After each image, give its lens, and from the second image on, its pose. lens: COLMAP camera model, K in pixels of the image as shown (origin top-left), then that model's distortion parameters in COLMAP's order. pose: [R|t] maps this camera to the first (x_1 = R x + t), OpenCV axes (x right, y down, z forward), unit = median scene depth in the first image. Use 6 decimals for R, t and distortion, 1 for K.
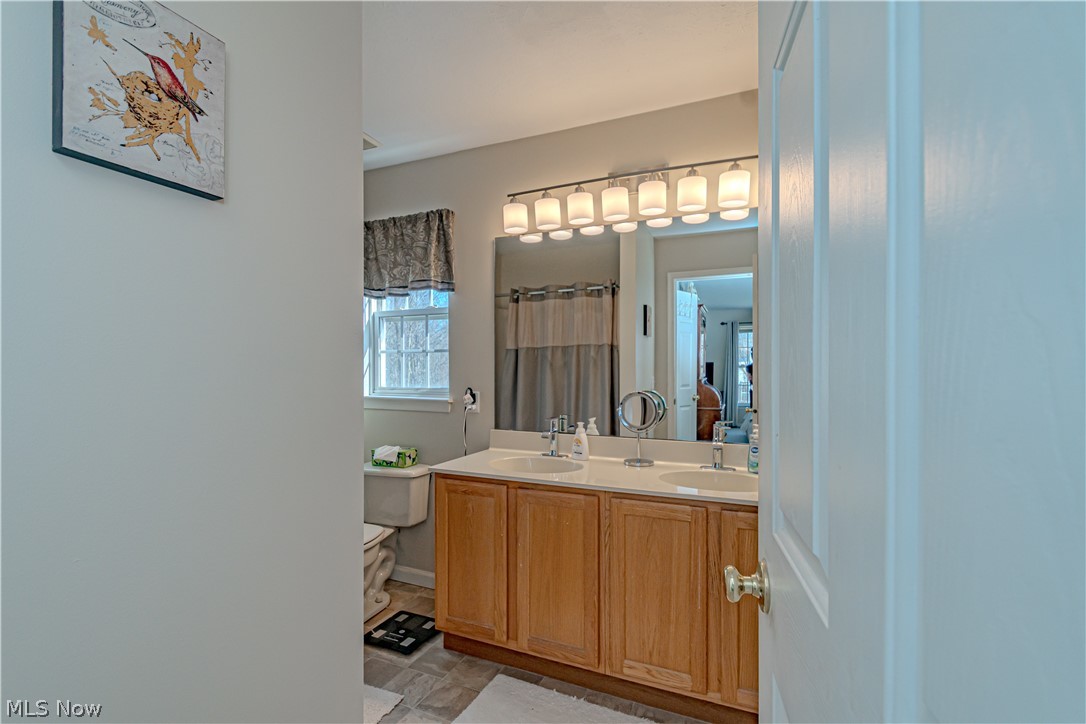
lens RADIAL K [[474.6, 0, 542.6], [0, 474.6, 371.1], [0, 0, 1]] dist [0.002314, -0.003311]
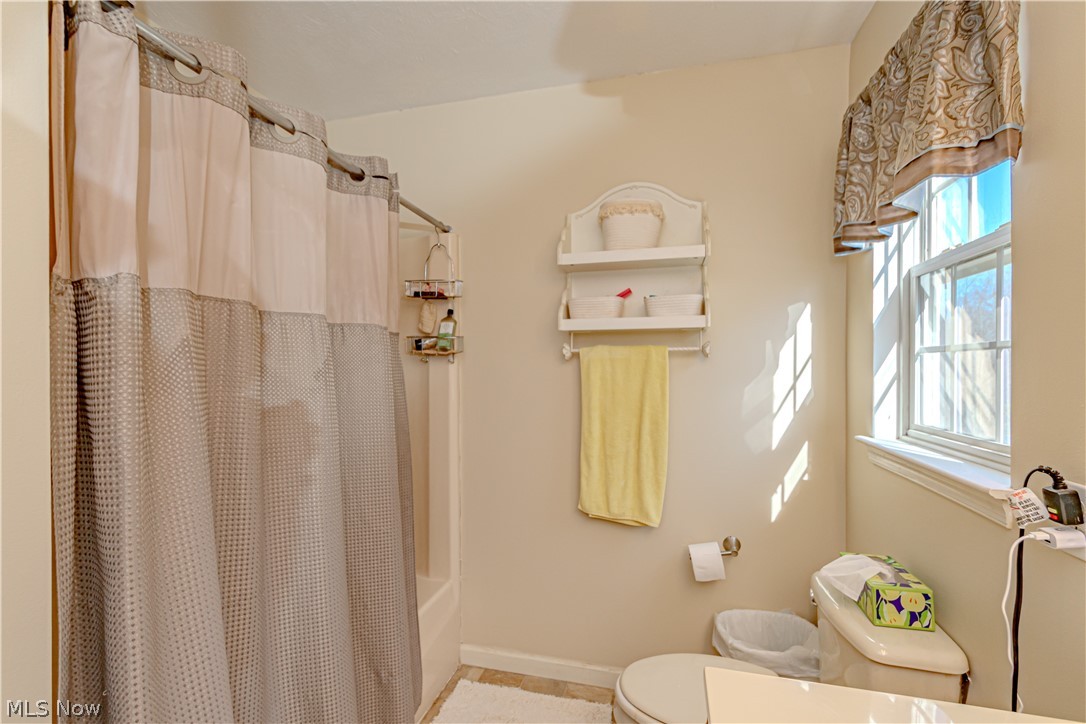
lens RADIAL K [[474.6, 0, 542.6], [0, 474.6, 371.1], [0, 0, 1]] dist [0.002314, -0.003311]
pose [[0.153989, 0.007178, -0.988046, 0.075307], [-0.000088, 0.999974, 0.007251, -0.024537], [0.988072, -0.001030, 0.153986, 0.601699]]
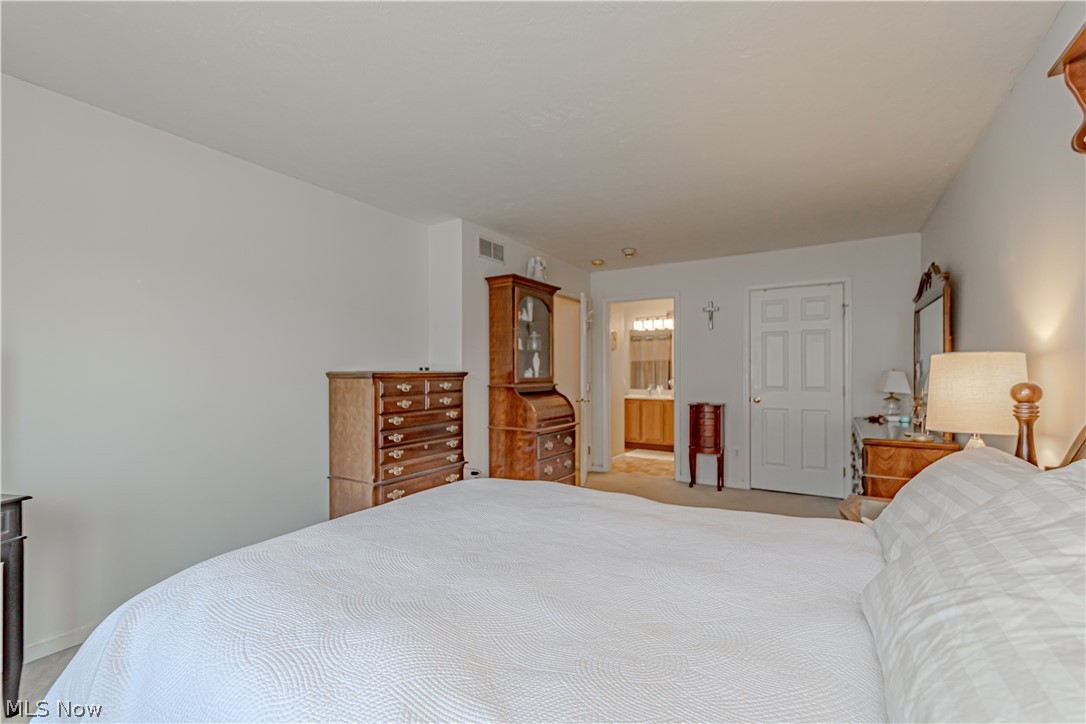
lens RADIAL K [[474.6, 0, 542.6], [0, 474.6, 371.1], [0, 0, 1]] dist [0.002314, -0.003311]
pose [[0.990859, 0.000666, -0.134903, -0.294368], [-0.000688, 1.000000, -0.000116, -0.001614], [0.134903, 0.000208, 0.990859, -2.594389]]
